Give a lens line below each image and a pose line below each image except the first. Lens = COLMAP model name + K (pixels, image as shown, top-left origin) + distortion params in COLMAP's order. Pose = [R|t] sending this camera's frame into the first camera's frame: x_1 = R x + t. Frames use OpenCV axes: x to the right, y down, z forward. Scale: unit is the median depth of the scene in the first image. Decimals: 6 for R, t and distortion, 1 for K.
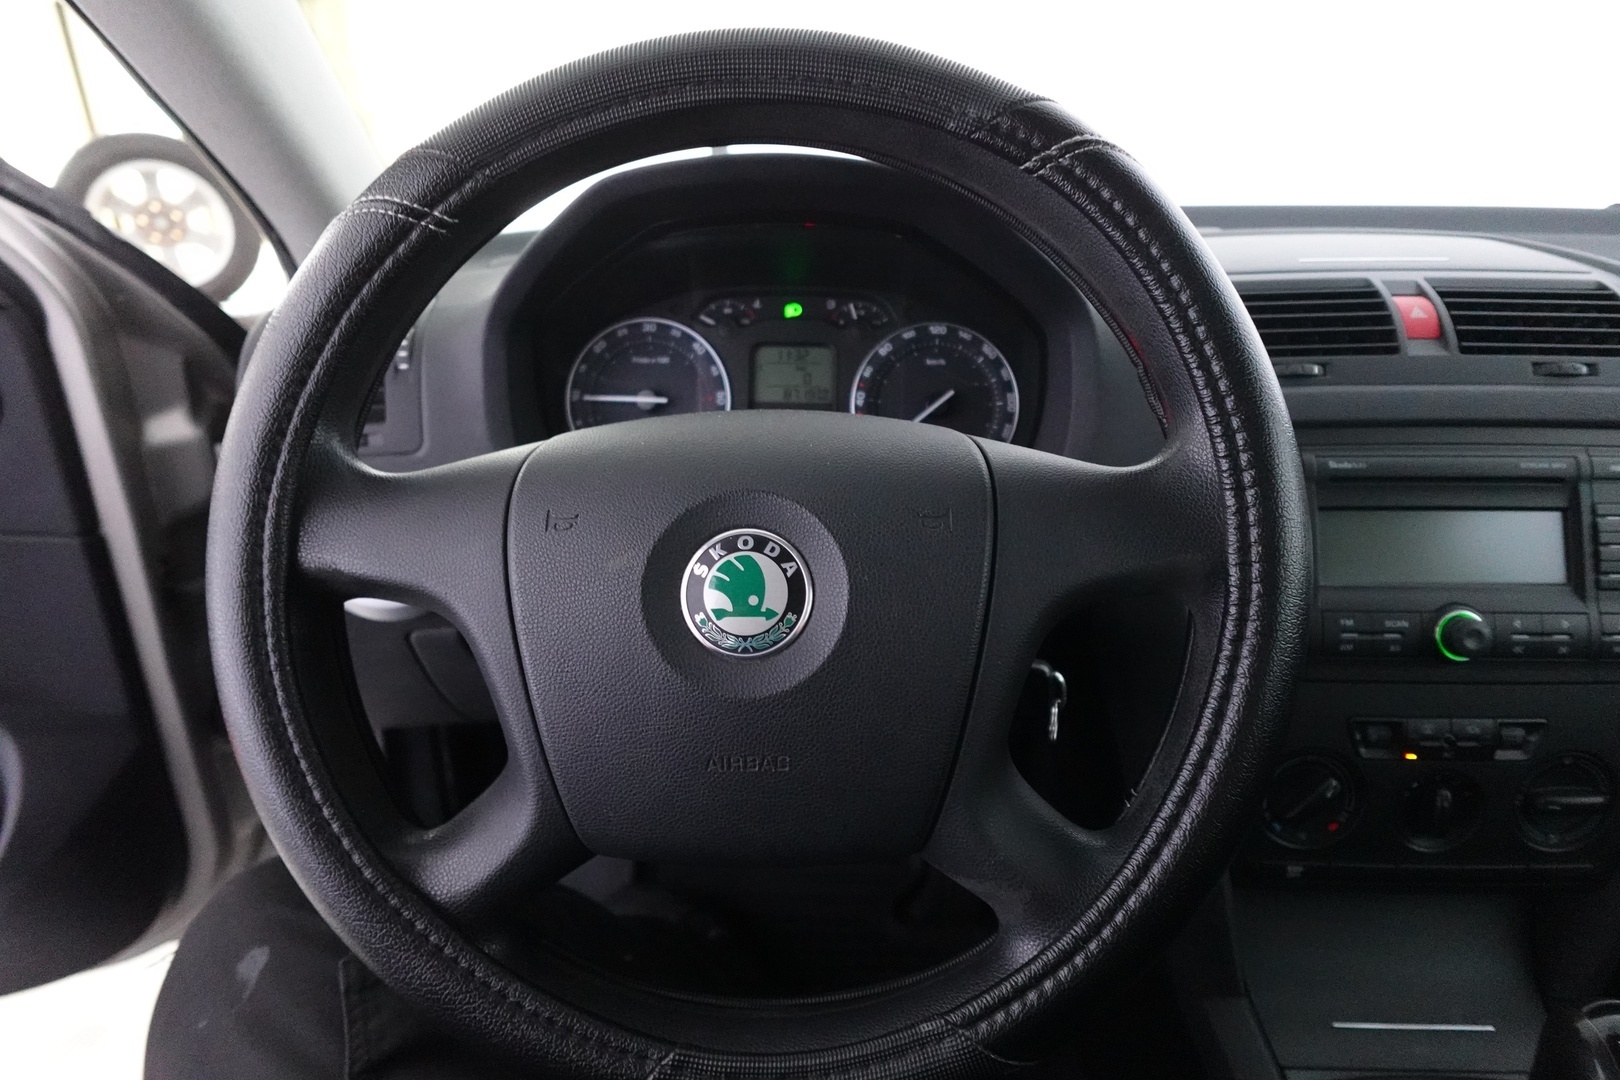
lens RADIAL K [[945.3, 0, 810.0], [0, 945.3, 540.0], [0, 0, 1]] dist [-0.004388, 0.000162]
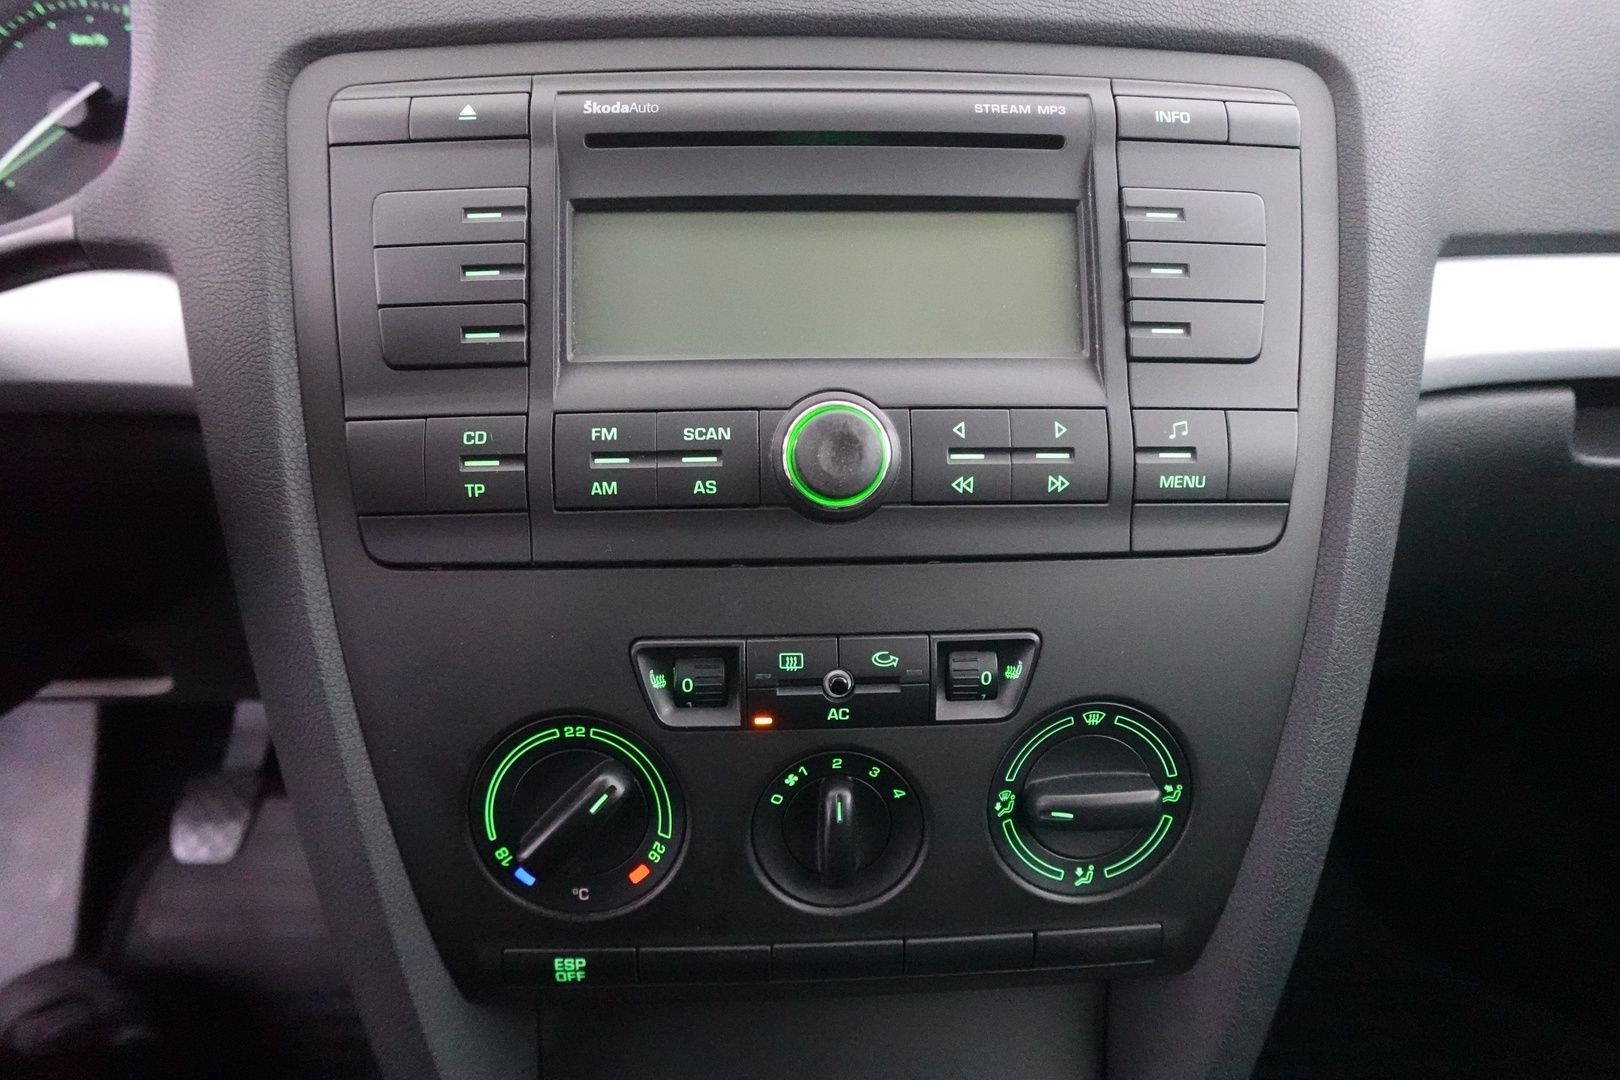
lens RADIAL K [[945.3, 0, 810.0], [0, 945.3, 540.0], [0, 0, 1]] dist [-0.004388, 0.000162]
pose [[0.996095, -0.020196, 0.085947, 0.624495], [0.020695, 0.999774, -0.004923, 0.142493], [-0.085828, 0.006683, 0.996288, 0.528184]]
